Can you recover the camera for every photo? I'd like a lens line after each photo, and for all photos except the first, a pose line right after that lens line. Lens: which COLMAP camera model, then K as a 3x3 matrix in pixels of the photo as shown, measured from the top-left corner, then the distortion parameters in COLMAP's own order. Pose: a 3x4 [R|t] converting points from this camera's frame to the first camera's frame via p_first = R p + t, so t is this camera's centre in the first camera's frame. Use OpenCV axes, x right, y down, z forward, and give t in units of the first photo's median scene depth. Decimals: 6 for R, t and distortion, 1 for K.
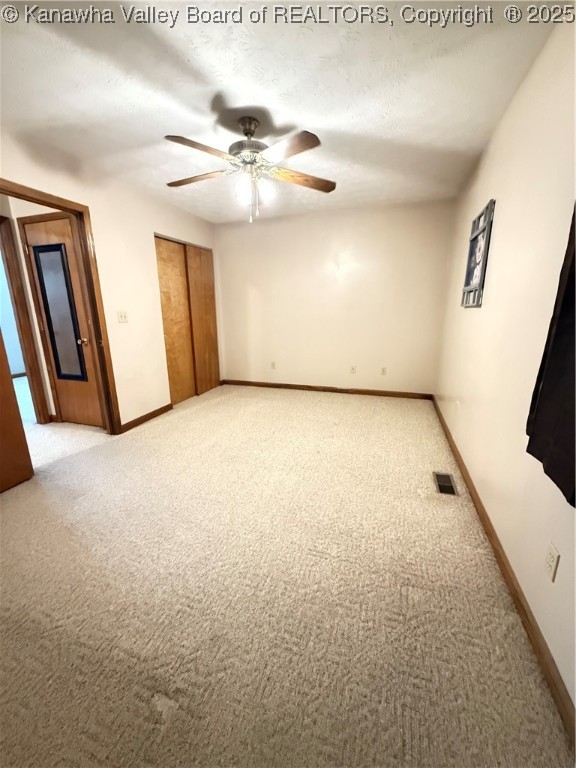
lens RADIAL K [[305.7, 0, 288.0], [0, 305.7, 384.0], [0, 0, 1]] dist [-0.000752, -0.000169]
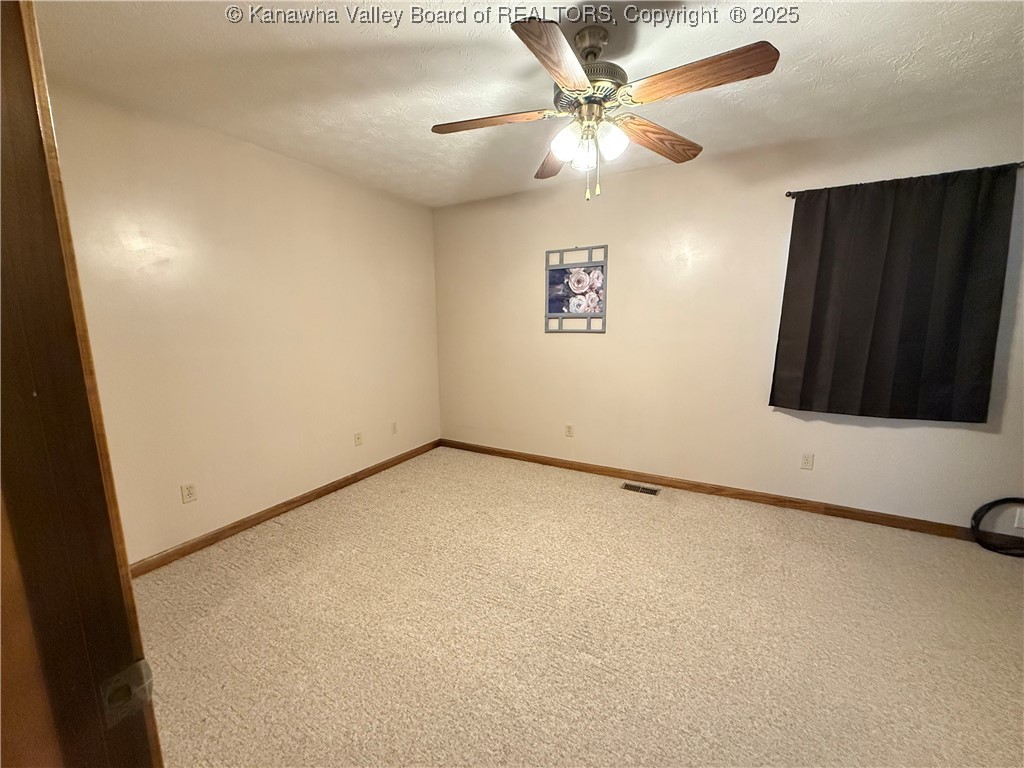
lens RADIAL K [[407.5, 0, 512.0], [0, 407.5, 384.0], [0, 0, 1]] dist [-0.000752, -0.000169]
pose [[0.184563, -0.144028, 0.972210, -0.655999], [0.248598, 0.963877, 0.095600, -0.207053], [-0.950861, 0.224045, 0.213701, 0.716489]]
